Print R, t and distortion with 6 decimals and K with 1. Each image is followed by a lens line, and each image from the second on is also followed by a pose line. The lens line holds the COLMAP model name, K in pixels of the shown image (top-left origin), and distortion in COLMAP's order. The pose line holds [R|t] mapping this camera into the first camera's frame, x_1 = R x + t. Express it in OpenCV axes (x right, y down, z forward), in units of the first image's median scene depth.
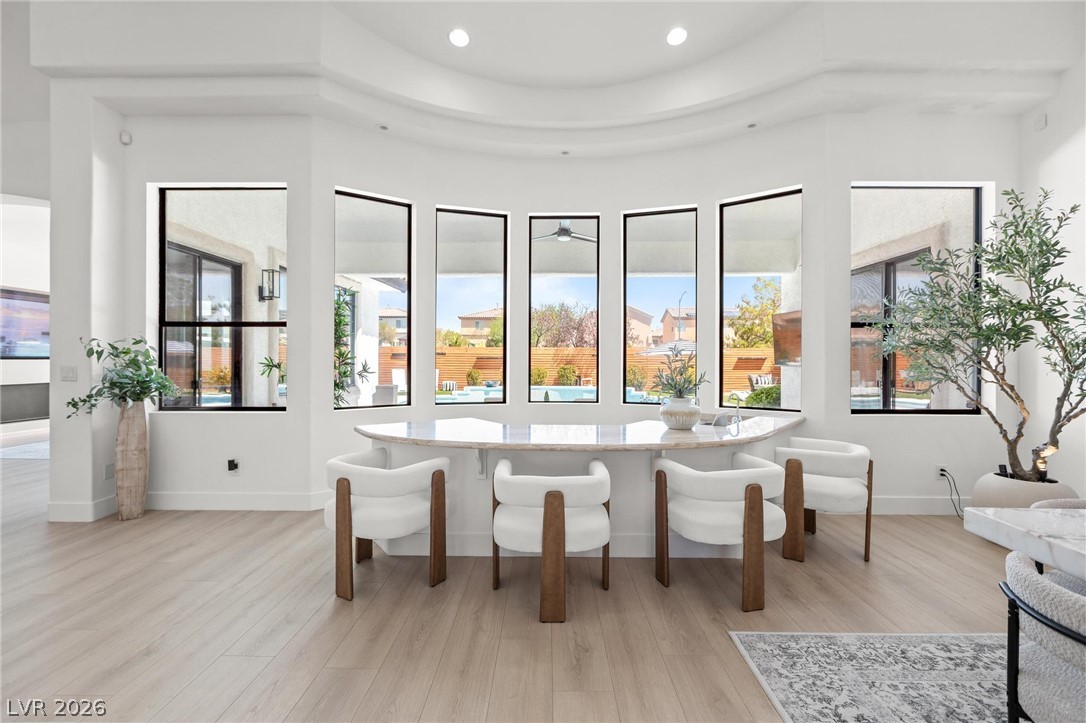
lens RADIAL K [[524.9, 0, 542.4], [0, 524.9, 359.2], [0, 0, 1]] dist [-0.007388, -0.001032]
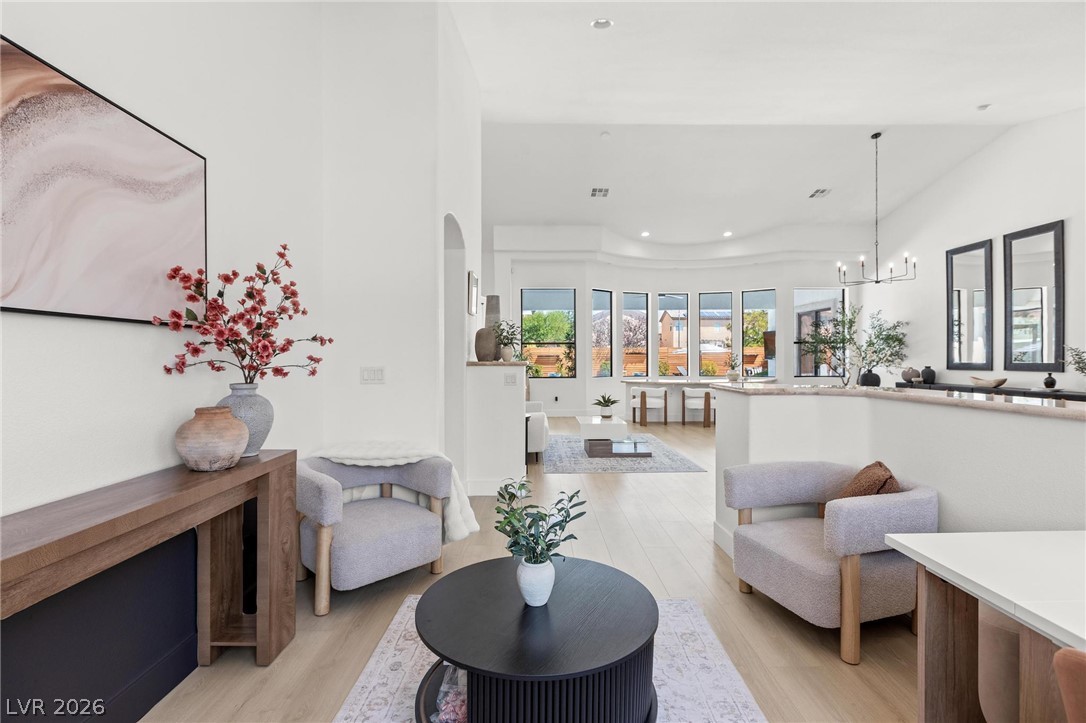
lens RADIAL K [[494.7, 0, 554.3], [0, 494.7, 360.7], [0, 0, 1]] dist [-0.007305, 0.000250]
pose [[0.999842, -0.005976, 0.016768, -0.659395], [0.005834, 0.999947, 0.008509, -0.005165], [-0.016818, -0.008410, 0.999823, -1.470428]]
